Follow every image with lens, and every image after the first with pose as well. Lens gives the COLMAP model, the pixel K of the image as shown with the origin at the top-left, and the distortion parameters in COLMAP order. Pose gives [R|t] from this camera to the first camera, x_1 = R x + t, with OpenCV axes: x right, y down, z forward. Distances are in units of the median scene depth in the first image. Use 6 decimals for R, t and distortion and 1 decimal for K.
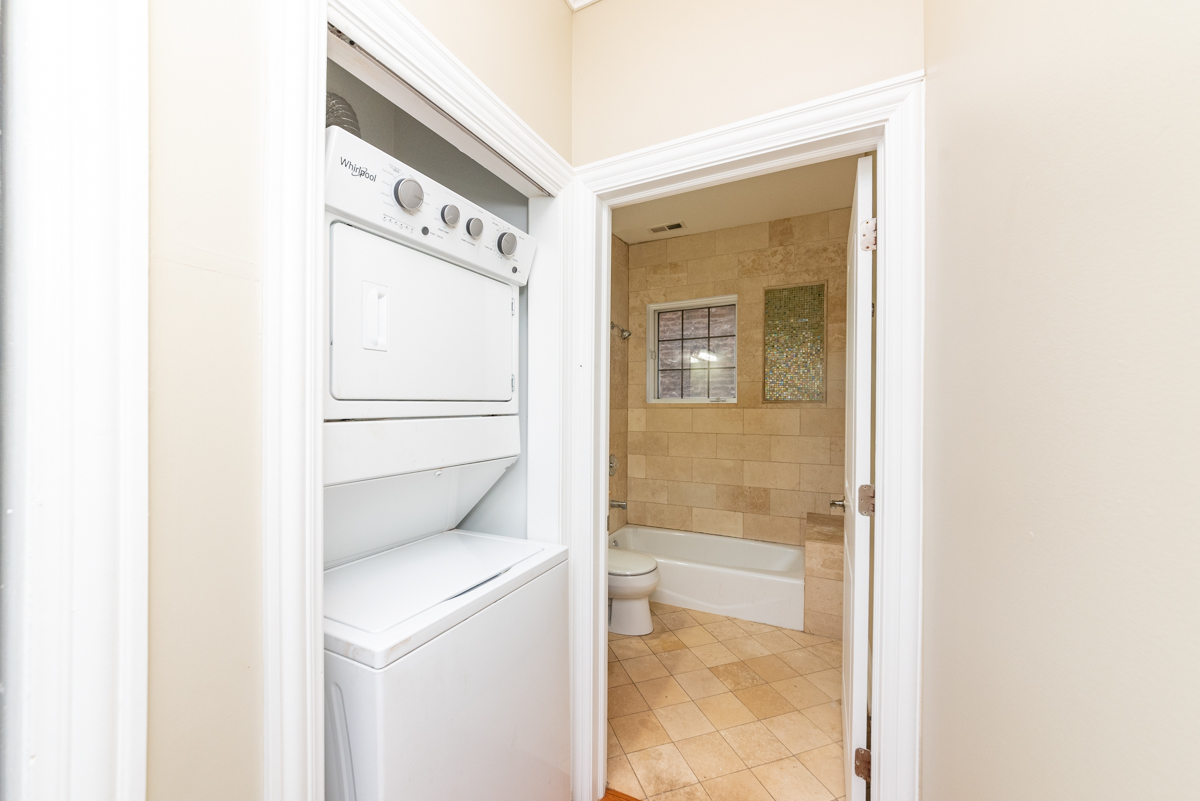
lens RADIAL K [[431.3, 0, 607.6], [0, 431.3, 409.6], [0, 0, 1]] dist [-0.012010, -0.000278]
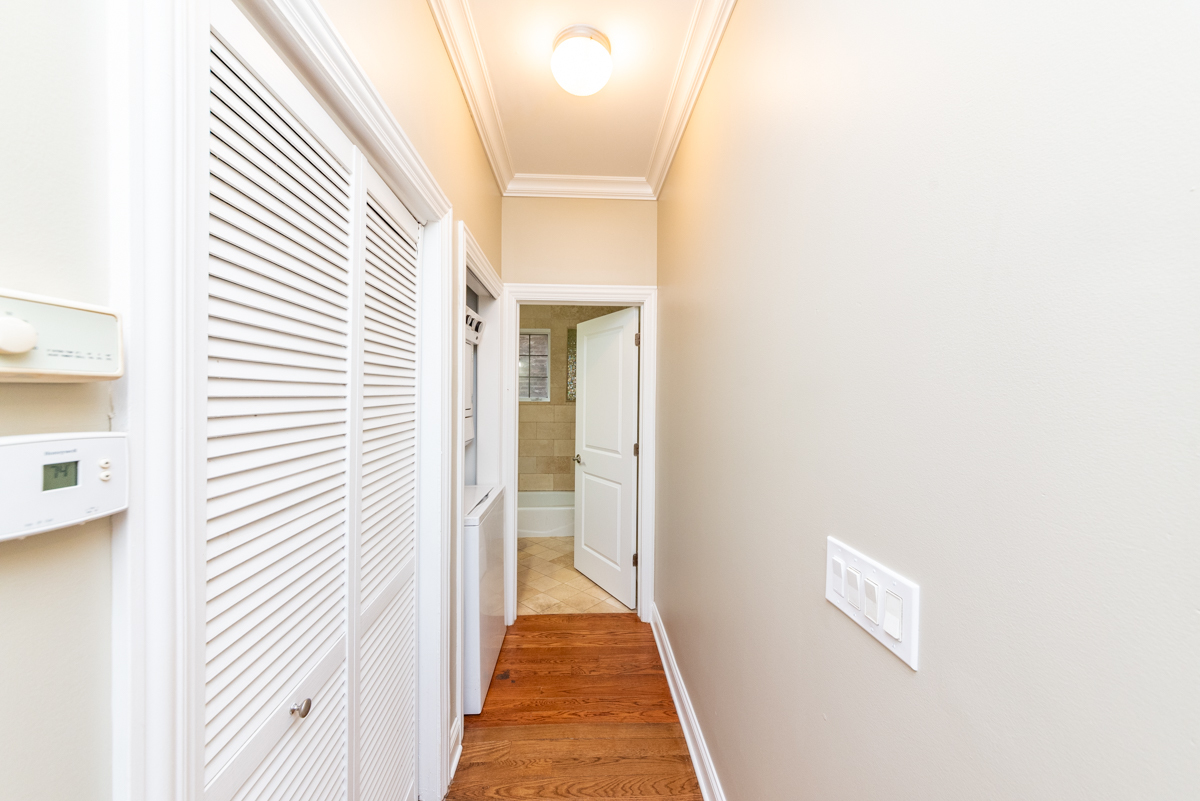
lens RADIAL K [[431.3, 0, 592.3], [0, 431.3, 397.5], [0, 0, 1]] dist [-0.012010, -0.000278]
pose [[0.870831, 0.004223, 0.491564, -0.326240], [-0.007100, 0.999967, 0.003988, -0.037944], [-0.491531, -0.006963, 0.870832, -0.403270]]
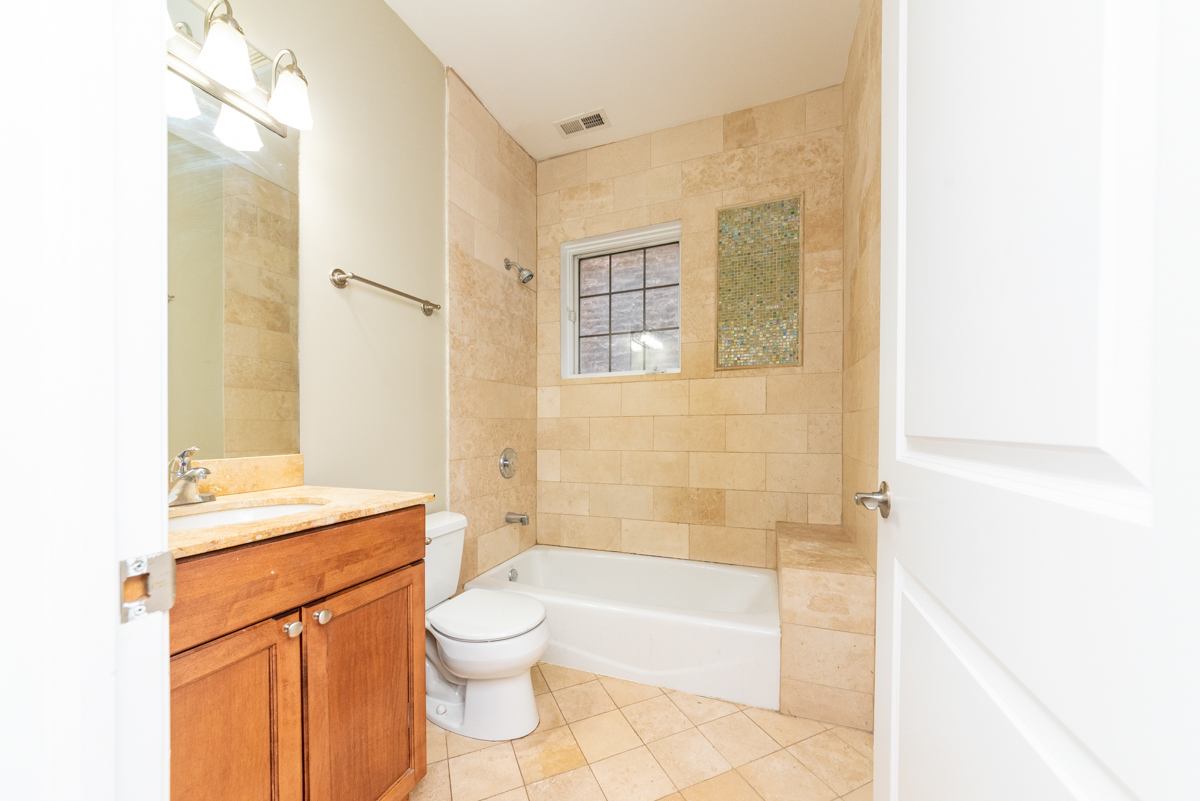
lens RADIAL K [[431.3, 0, 613.5], [0, 431.3, 432.2], [0, 0, 1]] dist [-0.012010, -0.000278]
pose [[0.993601, -0.007340, 0.112709, 0.111935], [0.005303, 0.999817, 0.018356, 0.073443], [-0.112823, -0.017641, 0.993458, 0.309193]]
